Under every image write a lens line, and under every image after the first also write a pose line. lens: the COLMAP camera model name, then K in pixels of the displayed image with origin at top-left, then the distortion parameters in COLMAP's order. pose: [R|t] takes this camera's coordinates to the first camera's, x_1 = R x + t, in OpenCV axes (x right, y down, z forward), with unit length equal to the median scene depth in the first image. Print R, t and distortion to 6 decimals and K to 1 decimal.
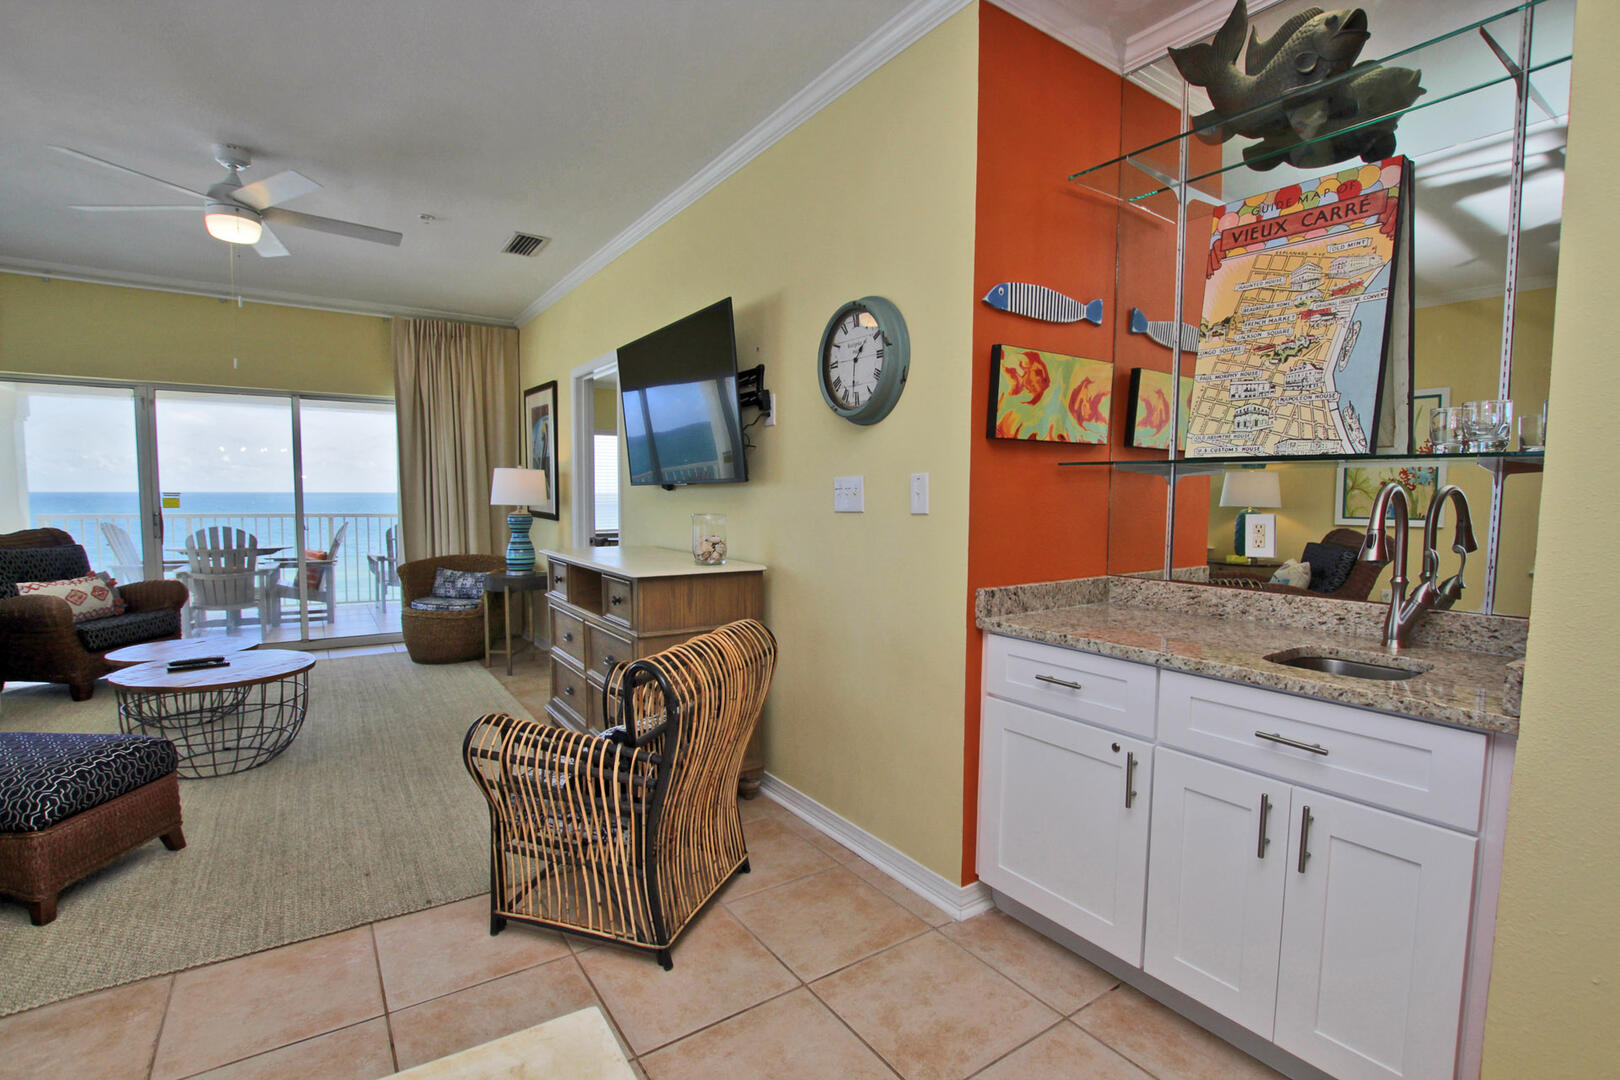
lens RADIAL K [[750.9, 0, 806.1], [0, 750.9, 551.0], [0, 0, 1]] dist [-0.036019, 0.006522]
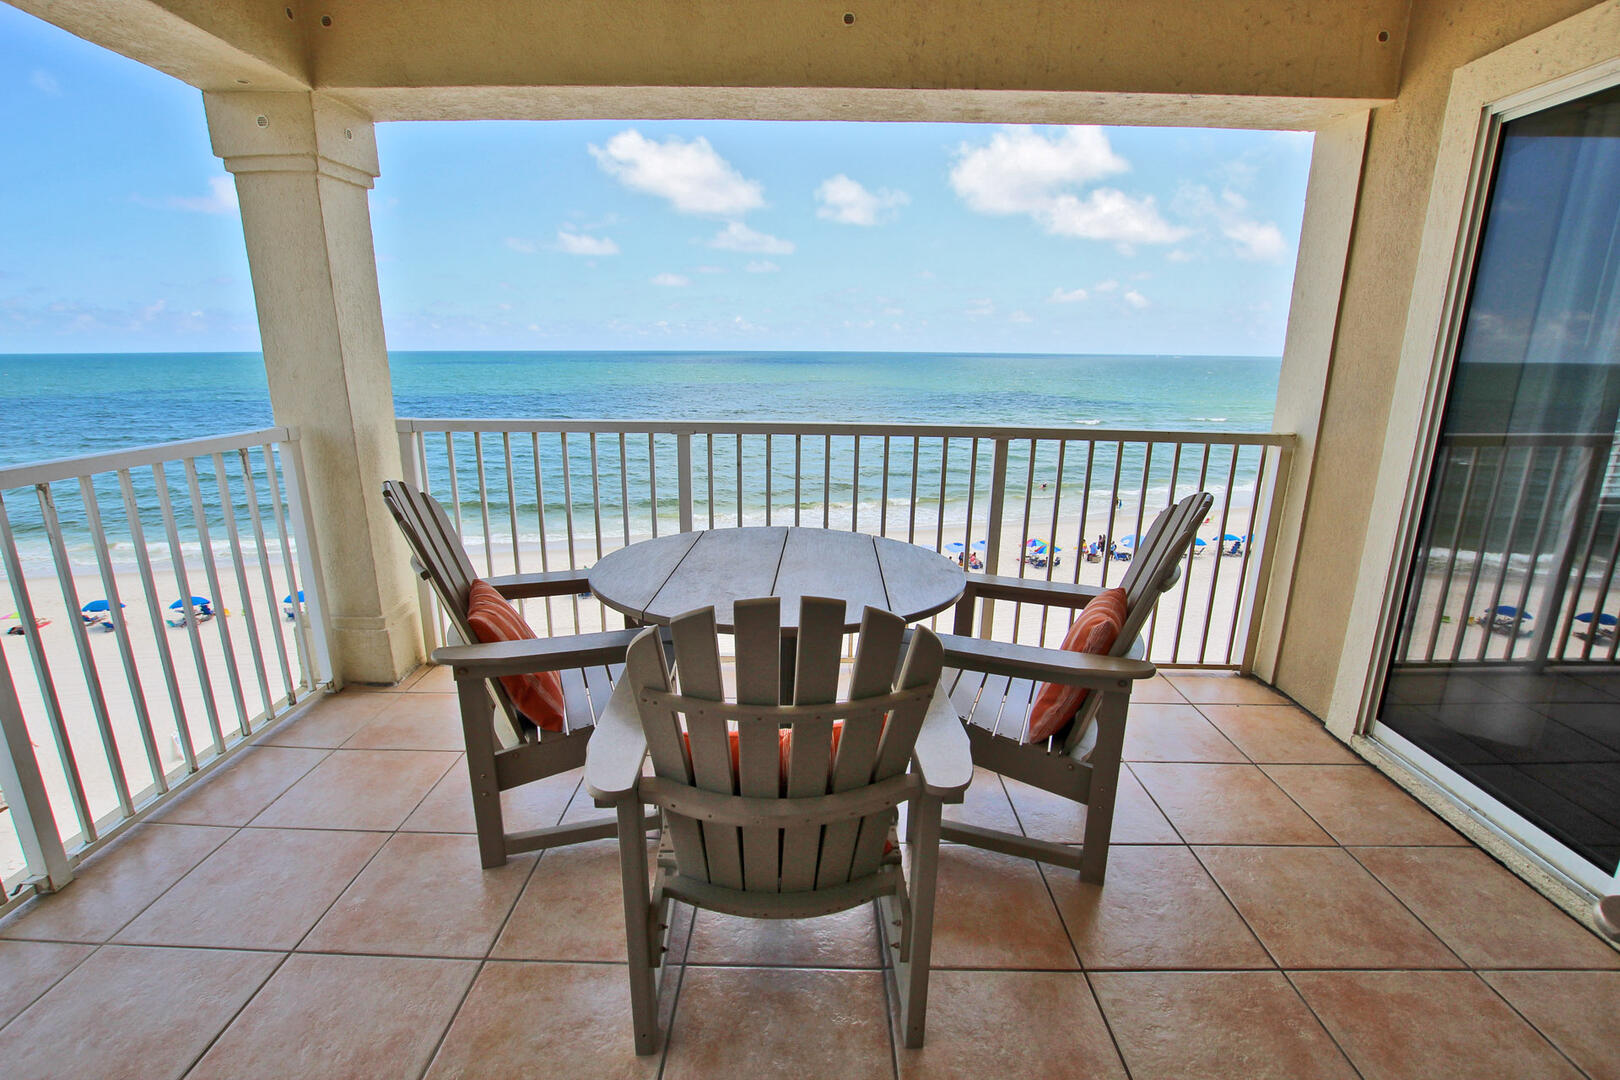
lens RADIAL K [[750.9, 0, 804.1], [0, 750.9, 554.5], [0, 0, 1]] dist [-0.036019, 0.006522]
pose [[0.836355, 0.138261, -0.530465, -0.782238], [-0.042178, 0.981033, 0.189199, -0.081963], [0.546563, -0.135863, 0.826323, 0.960221]]
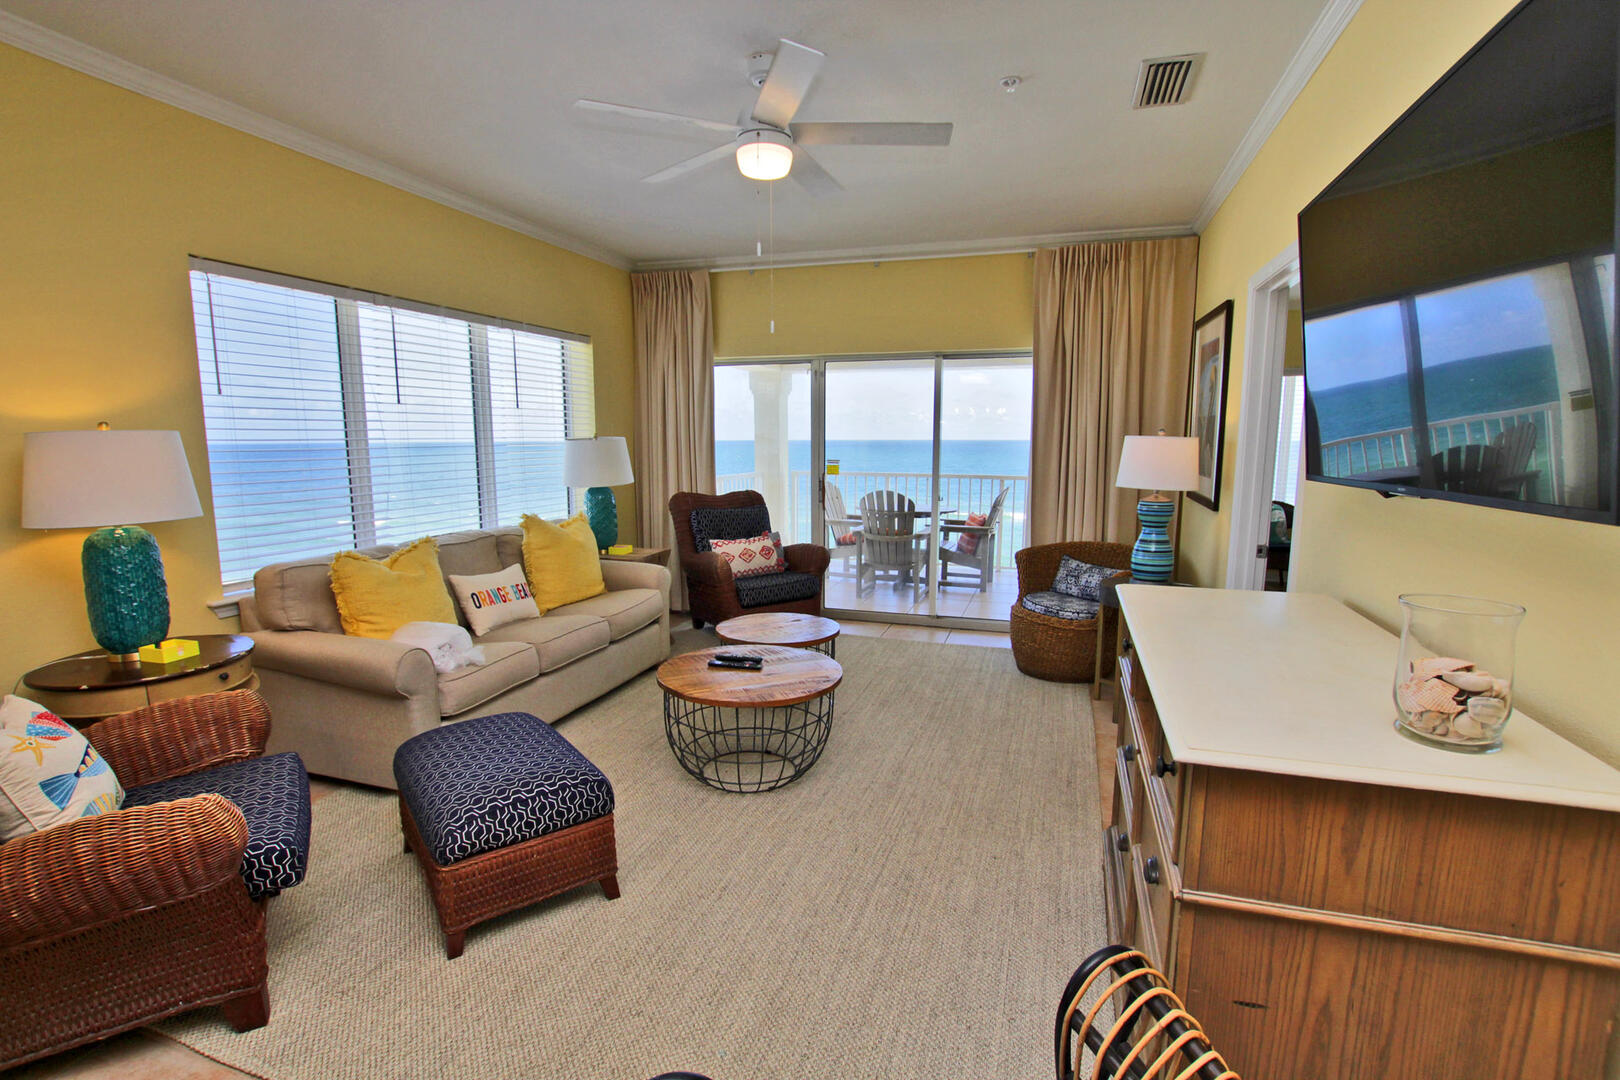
lens RADIAL K [[750.9, 0, 808.9], [0, 750.9, 549.6], [0, 0, 1]] dist [-0.036019, 0.006522]
pose [[0.611230, 0.107982, -0.784052, -0.026661], [-0.055076, 0.994051, 0.093967, -0.048770], [0.789534, -0.014253, 0.613541, 0.295673]]
